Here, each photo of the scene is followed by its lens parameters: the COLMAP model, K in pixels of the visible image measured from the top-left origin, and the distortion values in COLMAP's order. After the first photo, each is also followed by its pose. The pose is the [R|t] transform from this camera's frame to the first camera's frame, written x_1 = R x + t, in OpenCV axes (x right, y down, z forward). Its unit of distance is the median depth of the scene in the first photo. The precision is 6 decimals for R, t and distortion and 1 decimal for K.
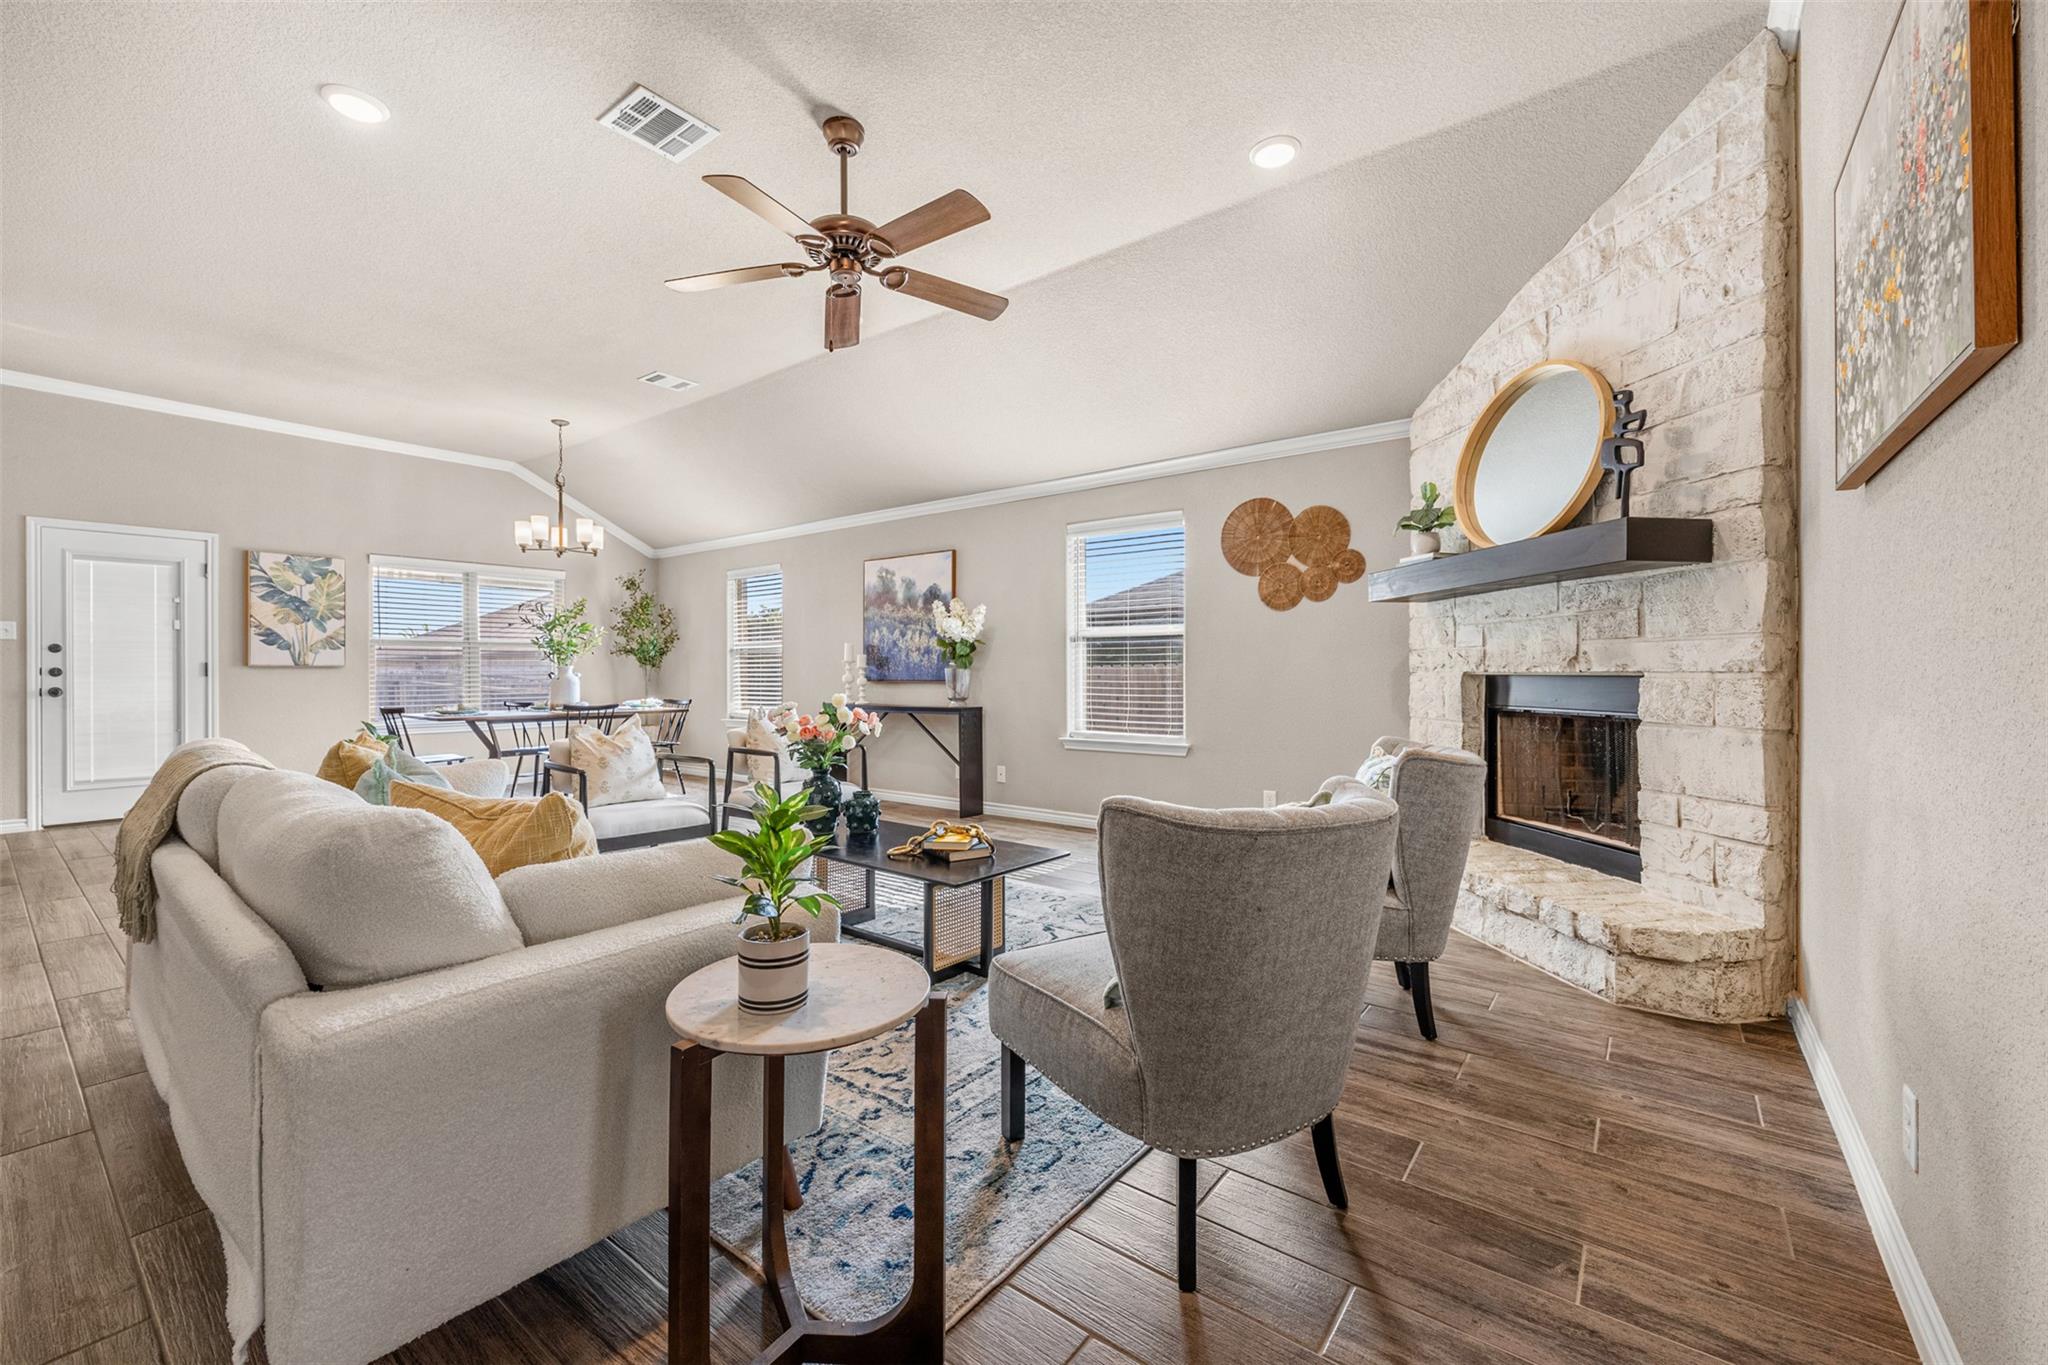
lens RADIAL K [[818.0, 0, 1028.7], [0, 818.0, 673.5], [0, 0, 1]] dist [-0.005686, 0.000813]
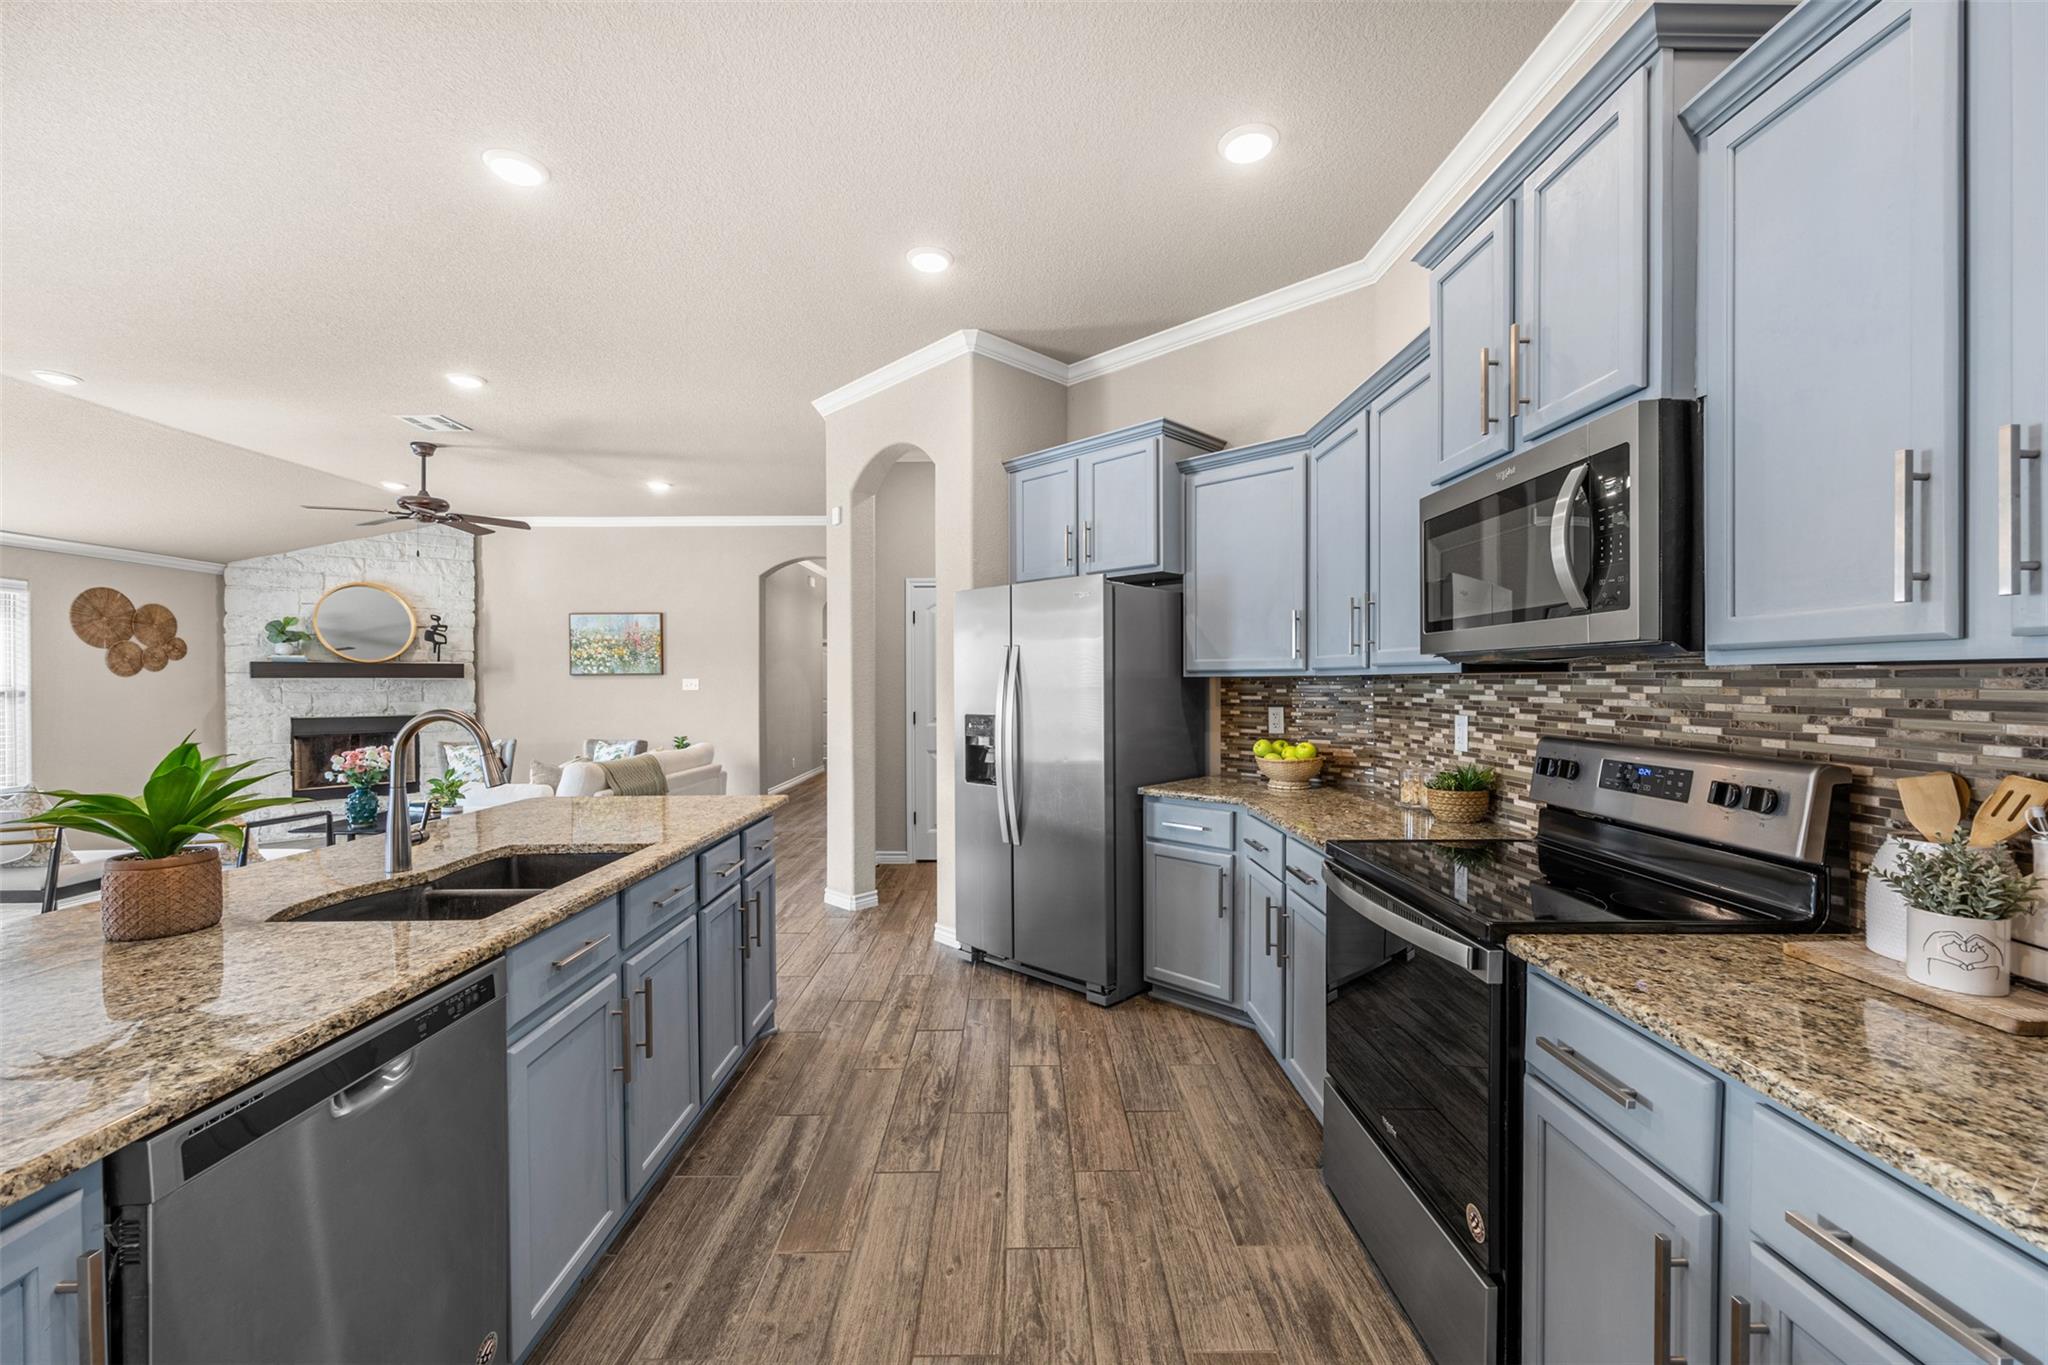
lens RADIAL K [[818.0, 0, 1025.0], [0, 818.0, 687.5], [0, 0, 1]] dist [-0.005686, 0.000813]
pose [[-0.618901, 0.001527, 0.785467, -1.343307], [0.008241, 0.999956, 0.004550, -0.043586], [-0.785425, 0.009289, -0.618887, 0.550021]]
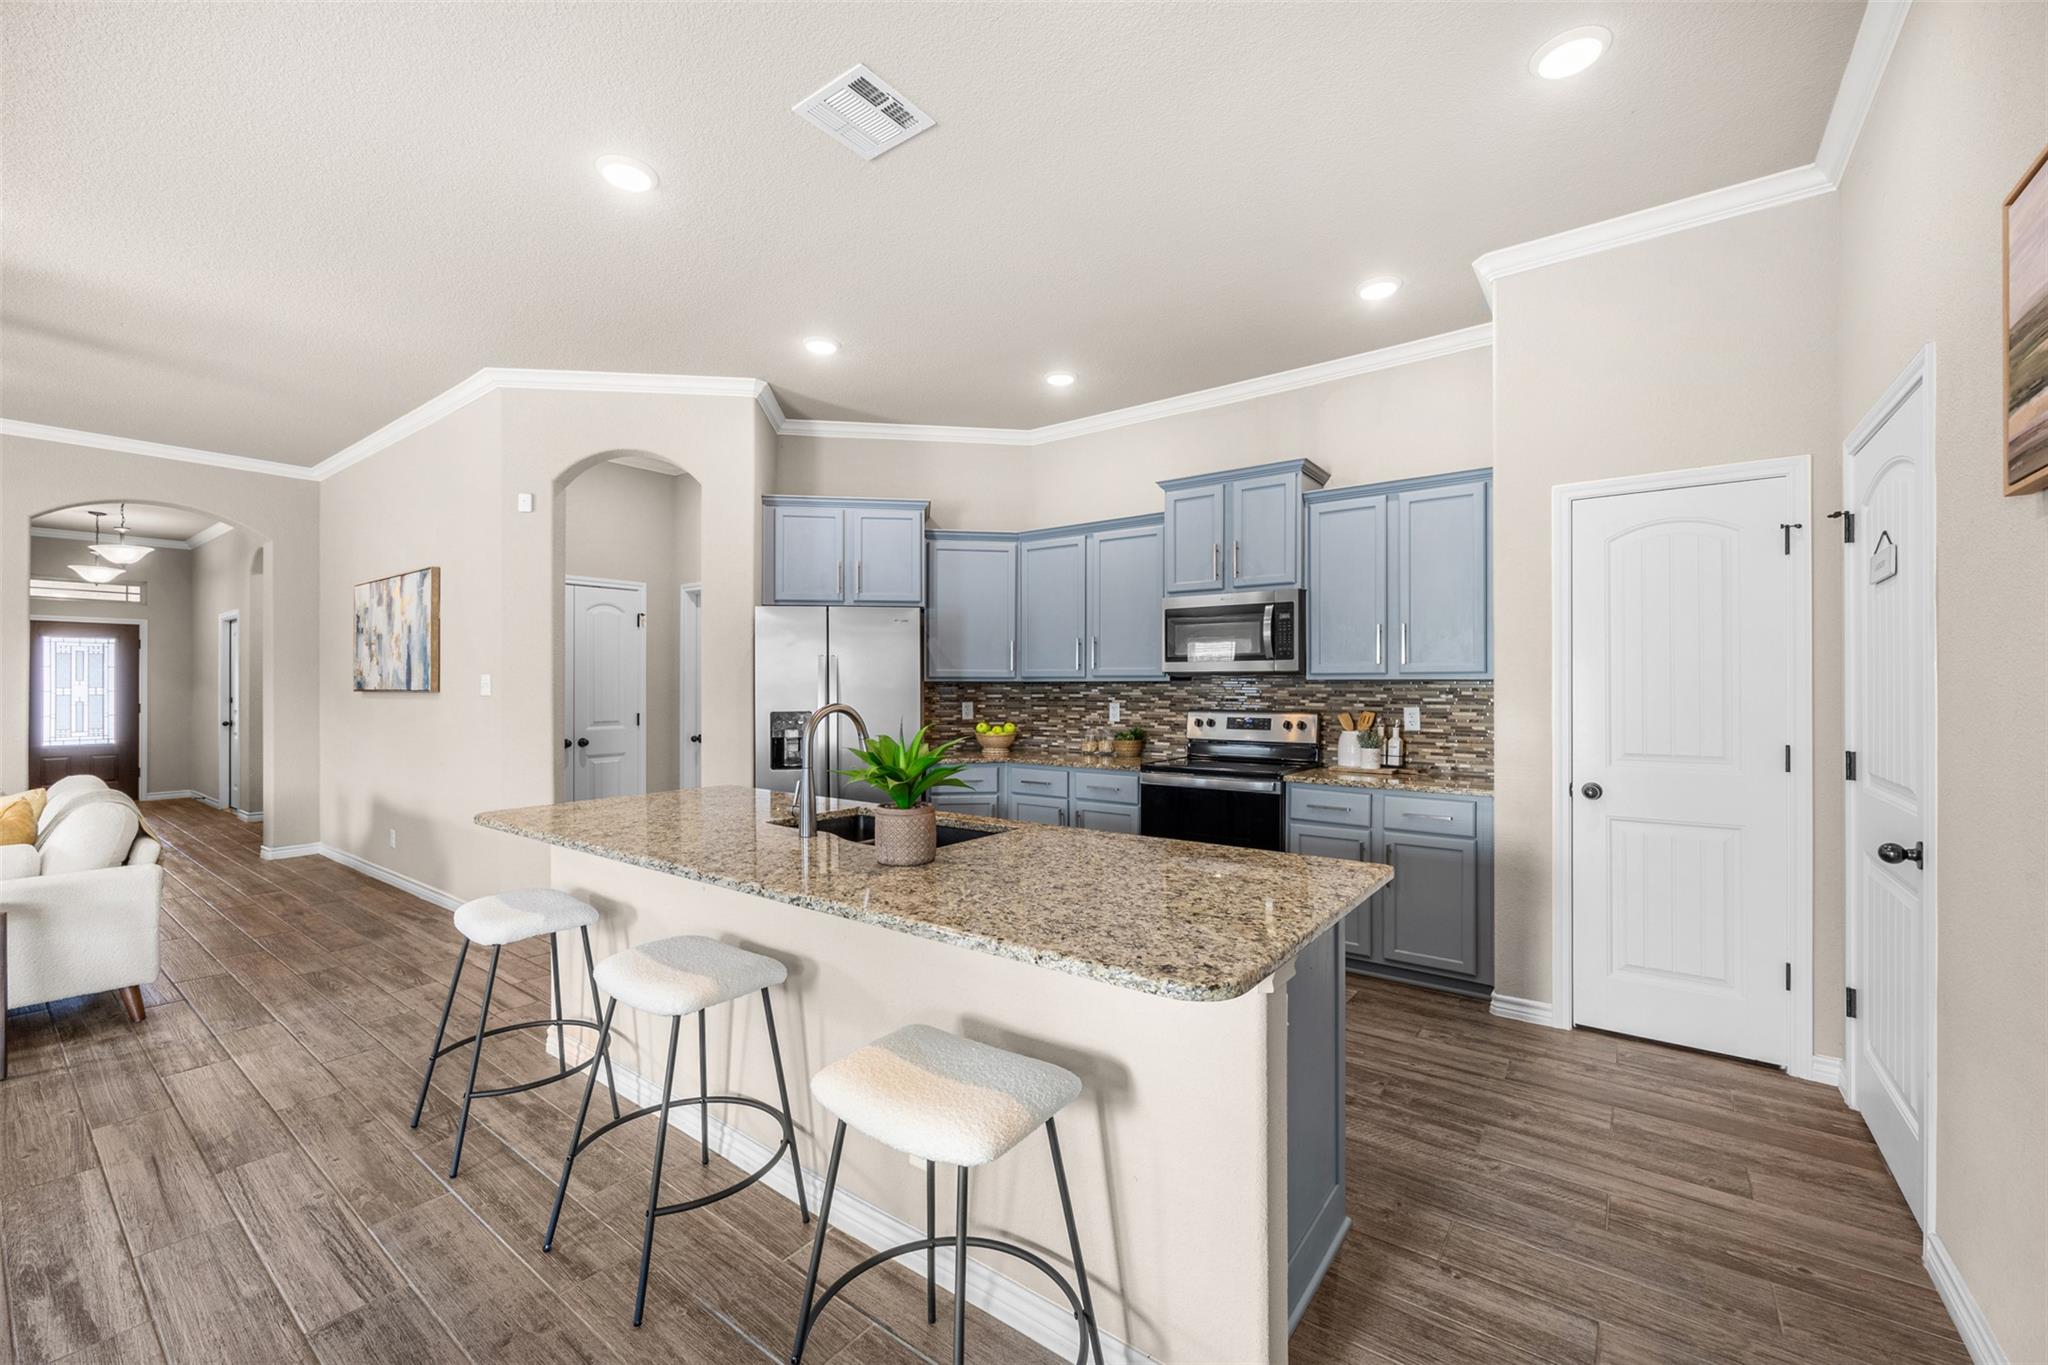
lens RADIAL K [[818.0, 0, 1030.1], [0, 818.0, 682.8], [0, 0, 1]] dist [-0.005686, 0.000813]
pose [[-0.999919, 0.004016, -0.012080, -1.029691], [0.004032, 0.999991, -0.001310, -0.044478], [0.012075, -0.001358, -0.999926, 0.955752]]
